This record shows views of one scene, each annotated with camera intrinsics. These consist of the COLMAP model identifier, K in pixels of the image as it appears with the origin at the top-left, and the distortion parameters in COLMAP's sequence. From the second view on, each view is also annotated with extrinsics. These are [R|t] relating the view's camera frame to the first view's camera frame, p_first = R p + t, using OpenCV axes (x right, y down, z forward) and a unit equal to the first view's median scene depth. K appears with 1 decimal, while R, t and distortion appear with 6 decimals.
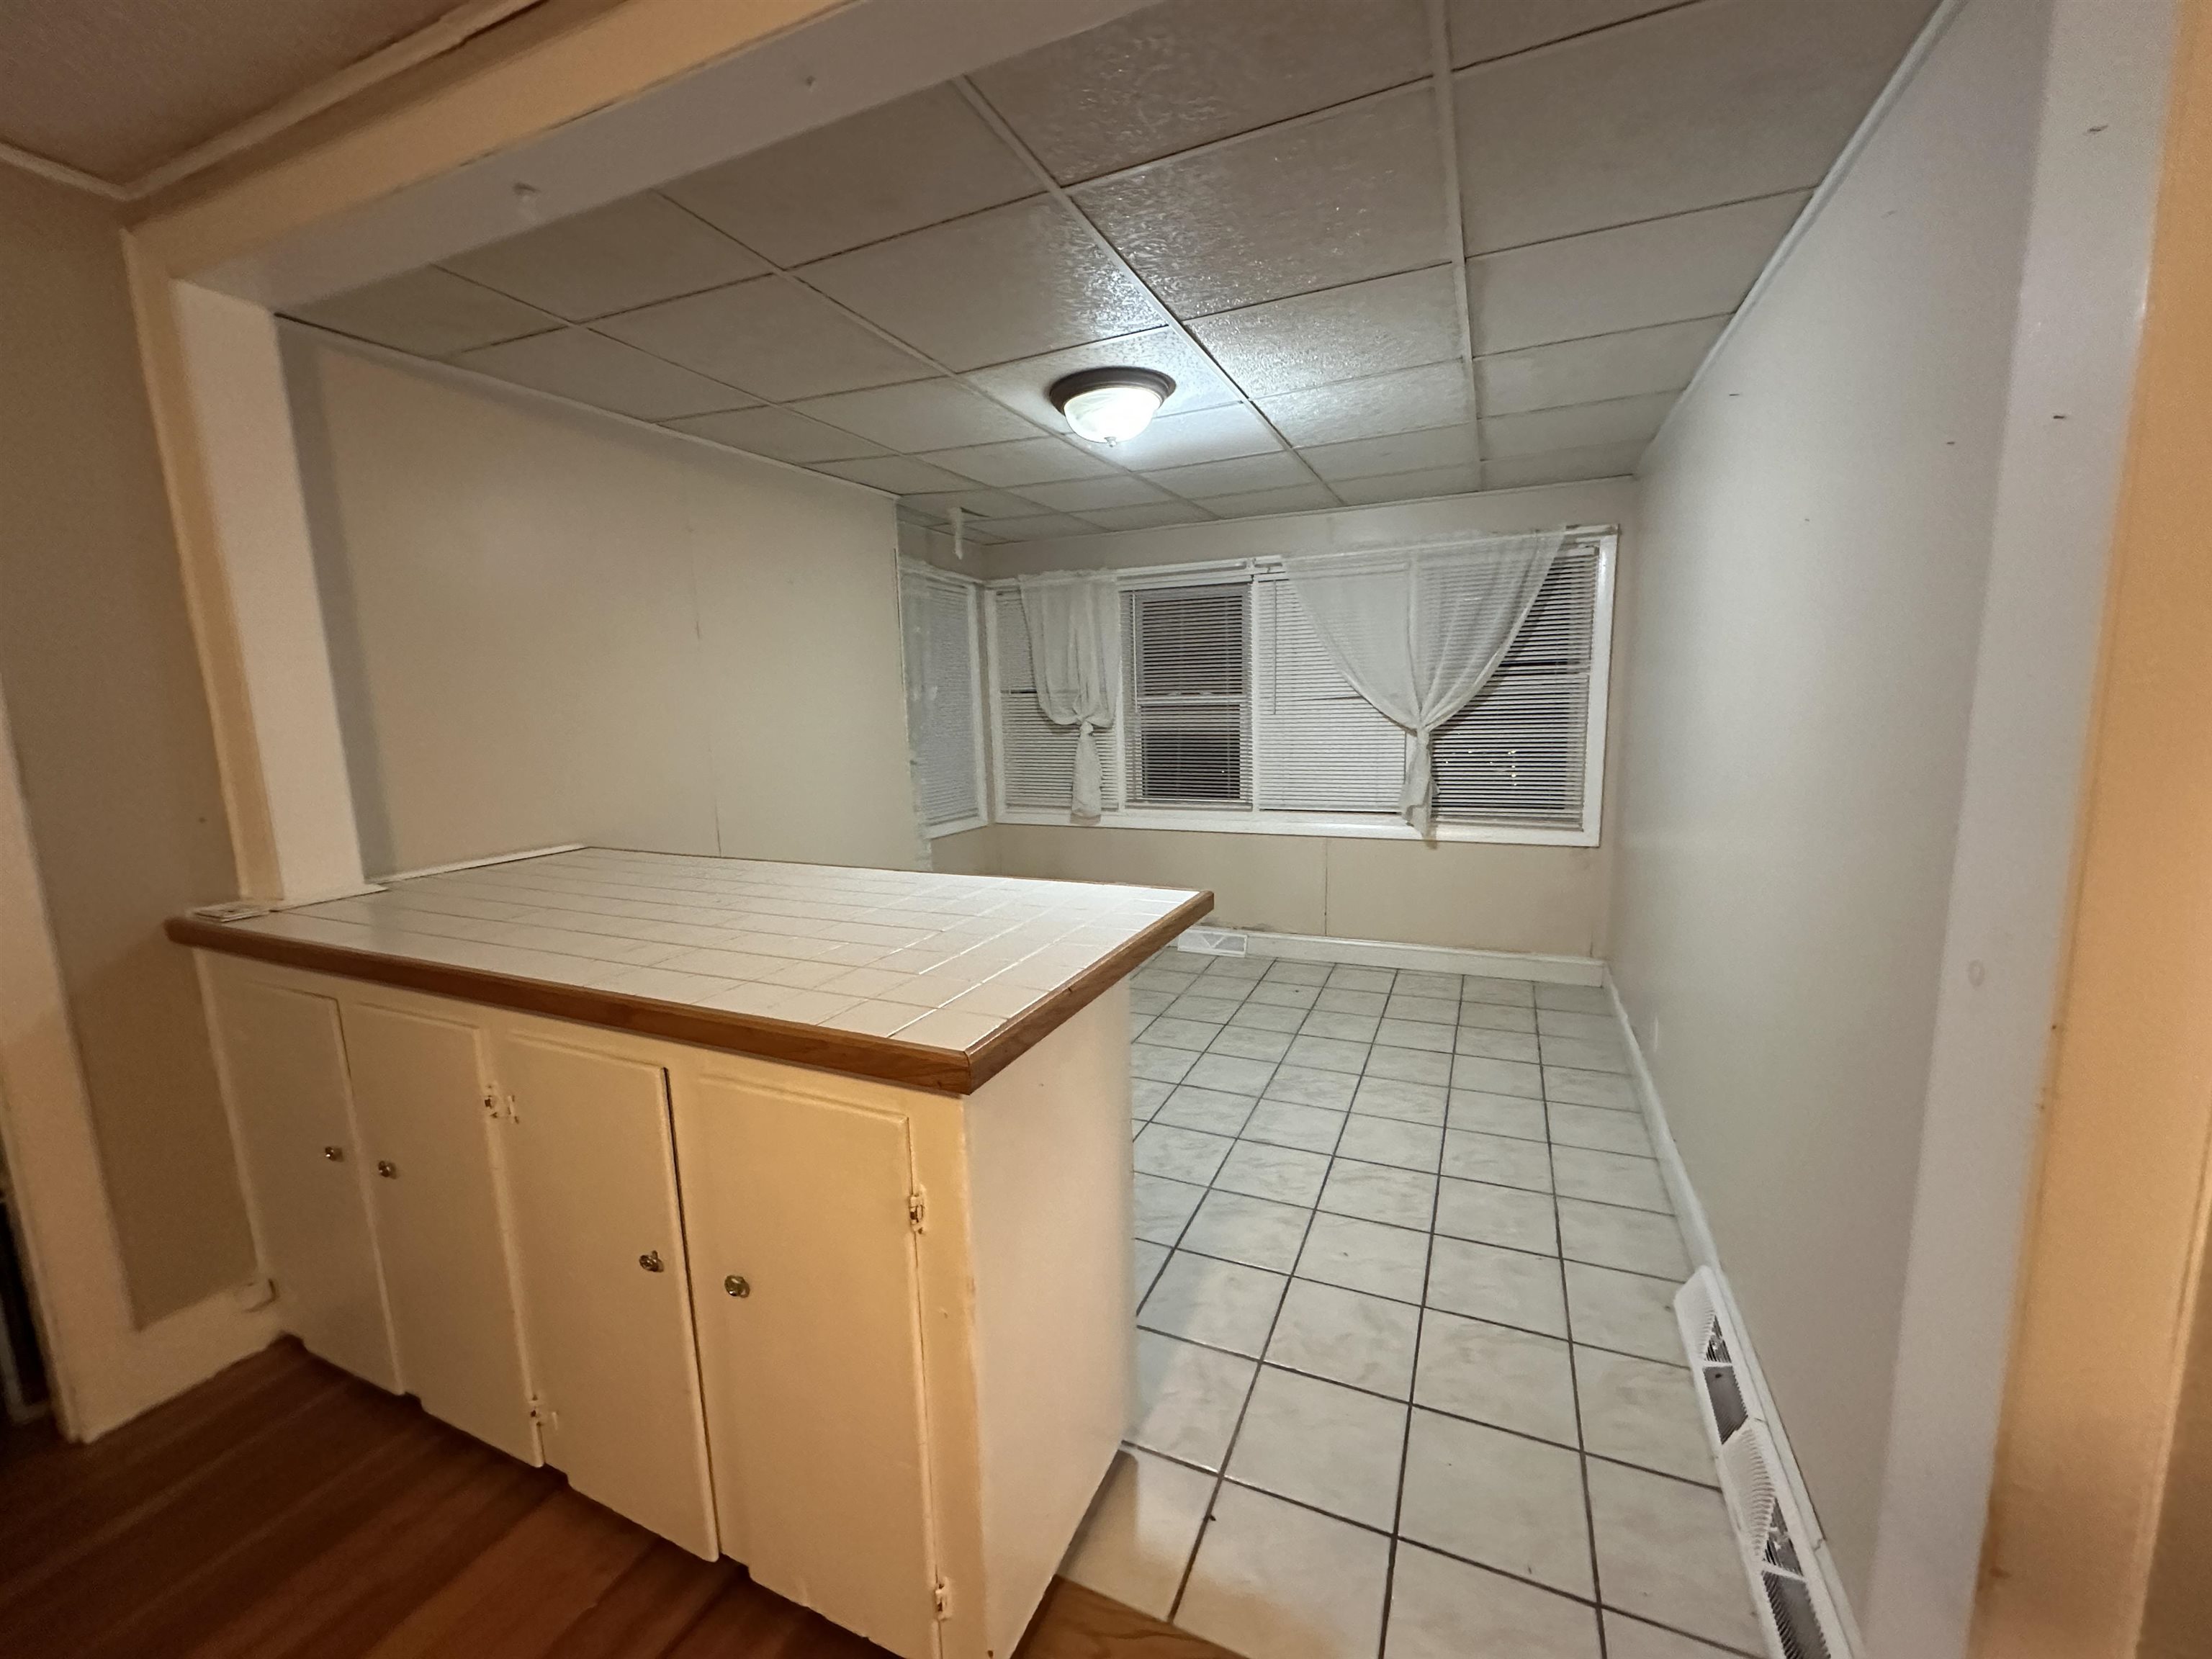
lens RADIAL K [[885.0, 0, 1110.3], [0, 885.0, 829.3], [0, 0, 1]] dist [0.001028, 0.000033]
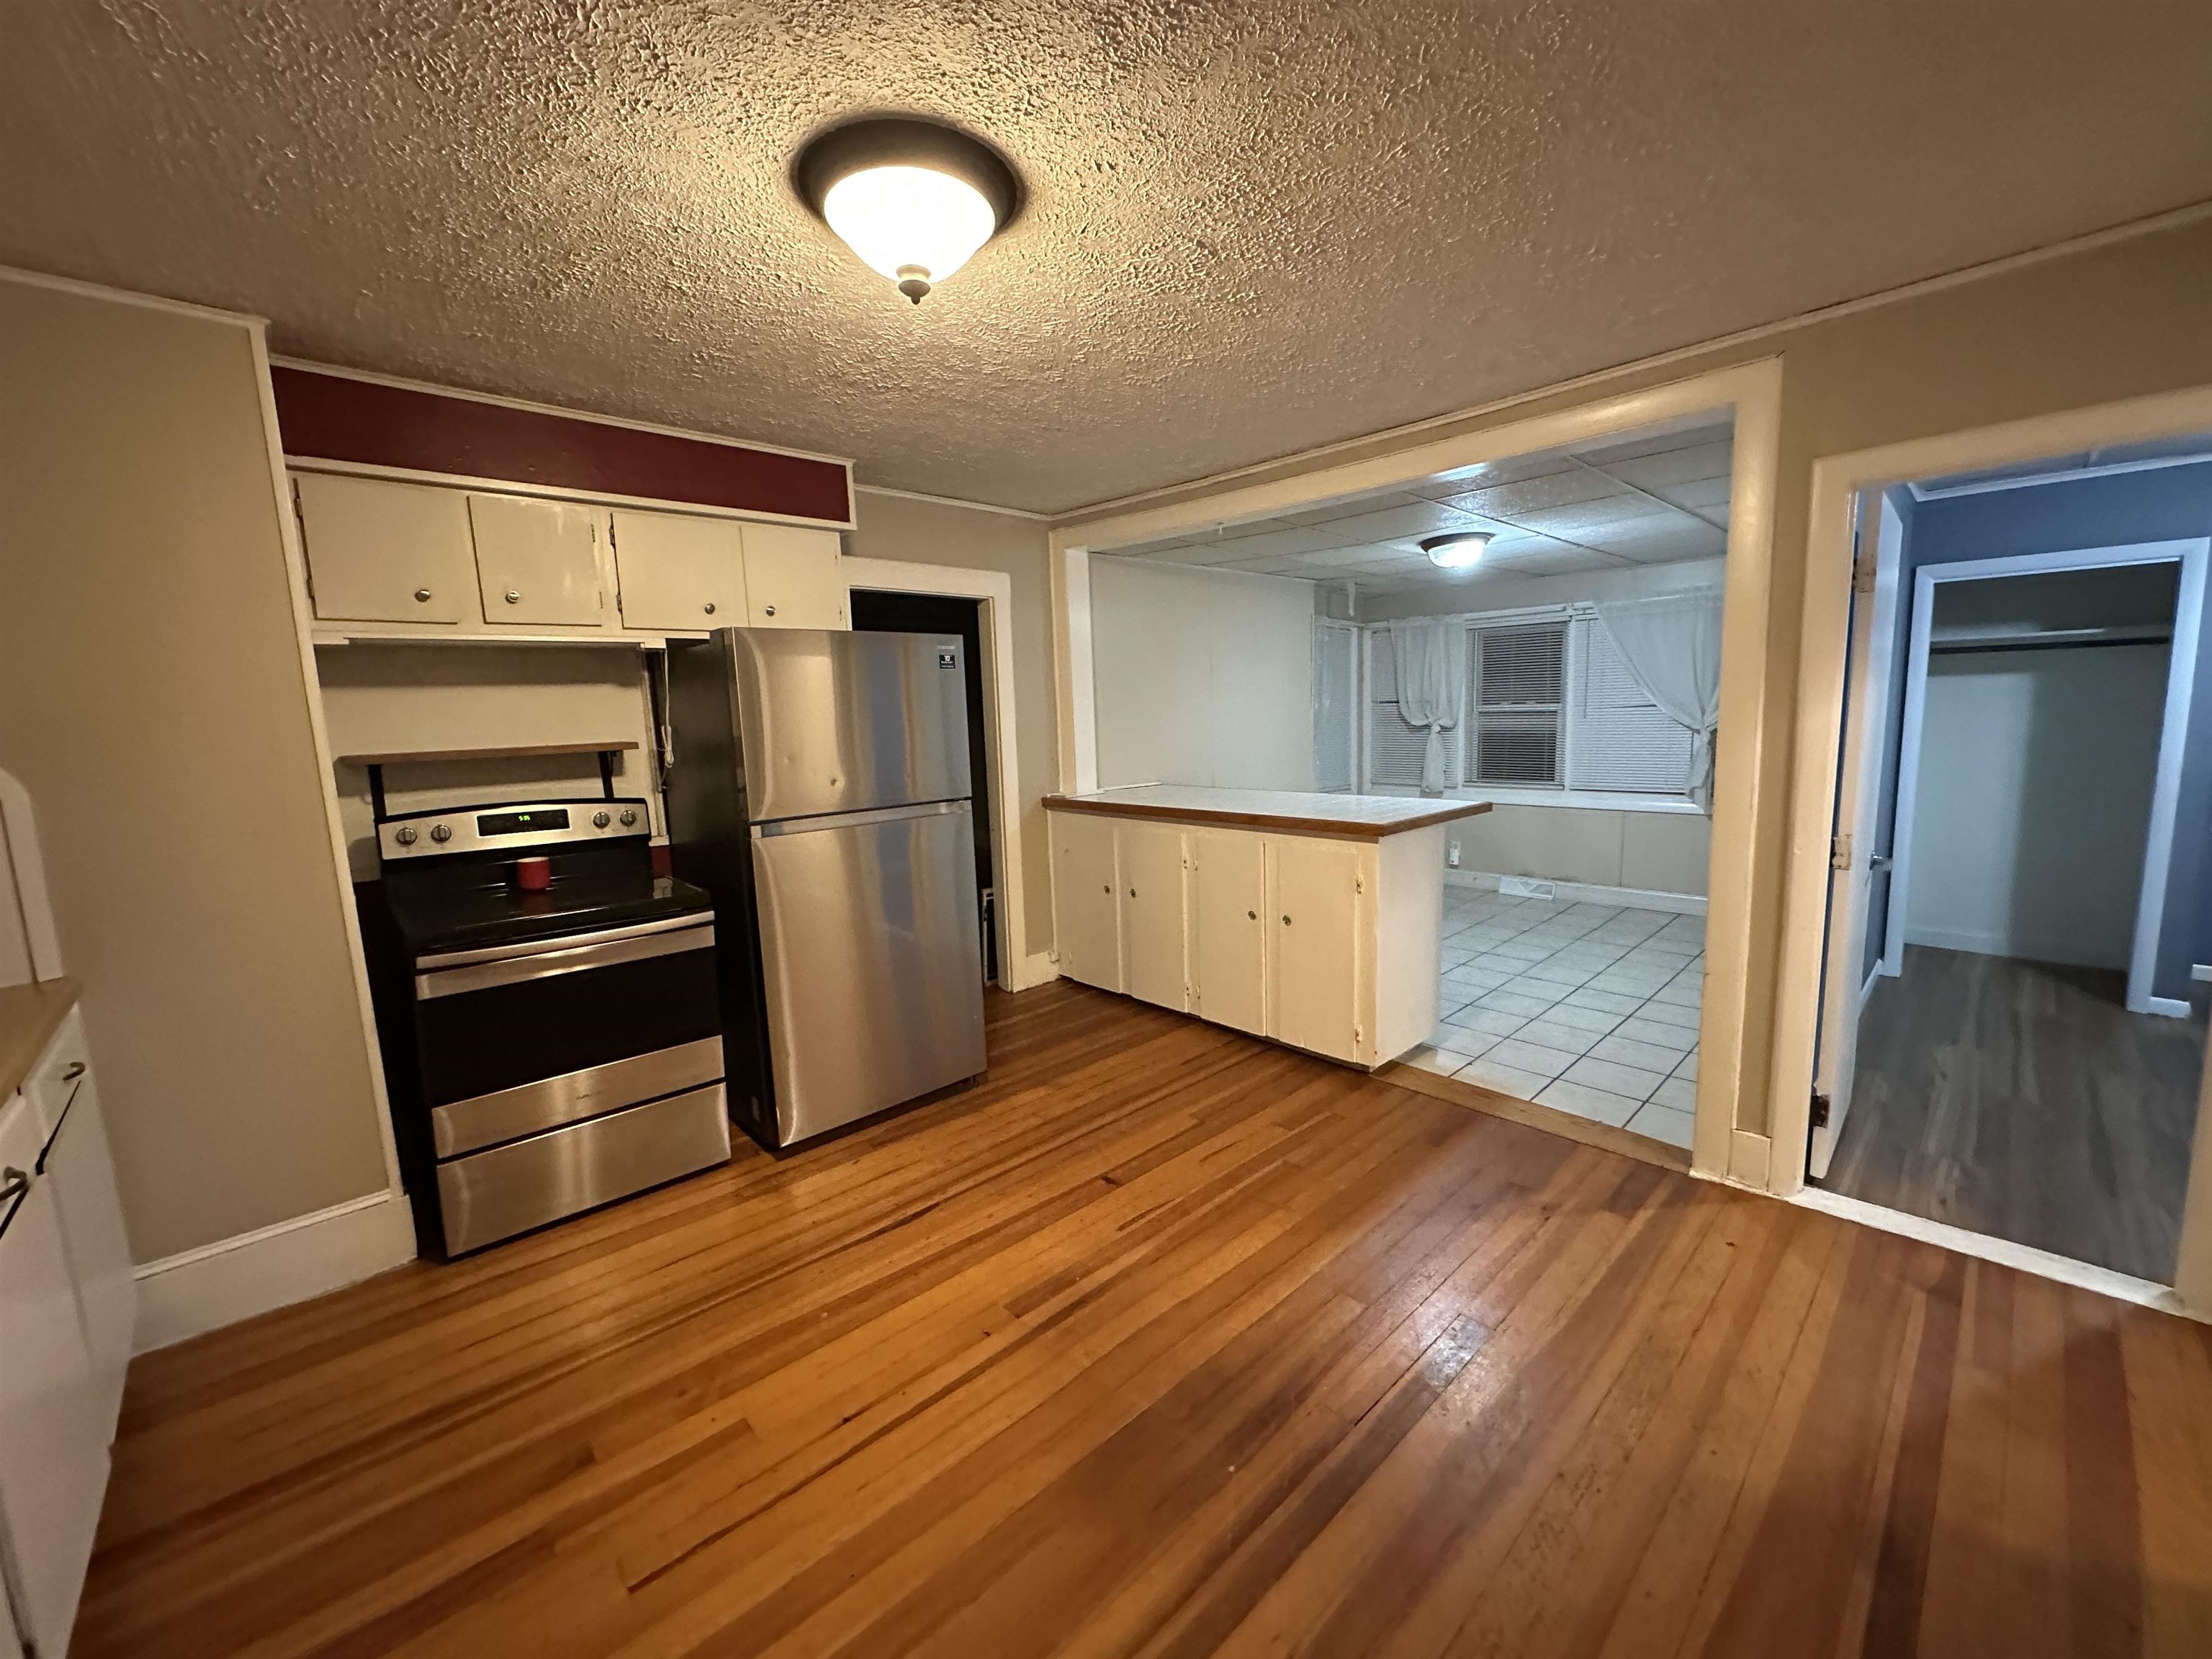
lens RADIAL K [[885.0, 0, 1108.4], [0, 885.0, 831.2], [0, 0, 1]] dist [0.001028, 0.000033]
pose [[0.927206, 0.048812, -0.371358, 0.023044], [-0.050348, 0.998716, 0.005565, 0.071539], [0.371153, 0.013537, 0.928473, -0.522369]]
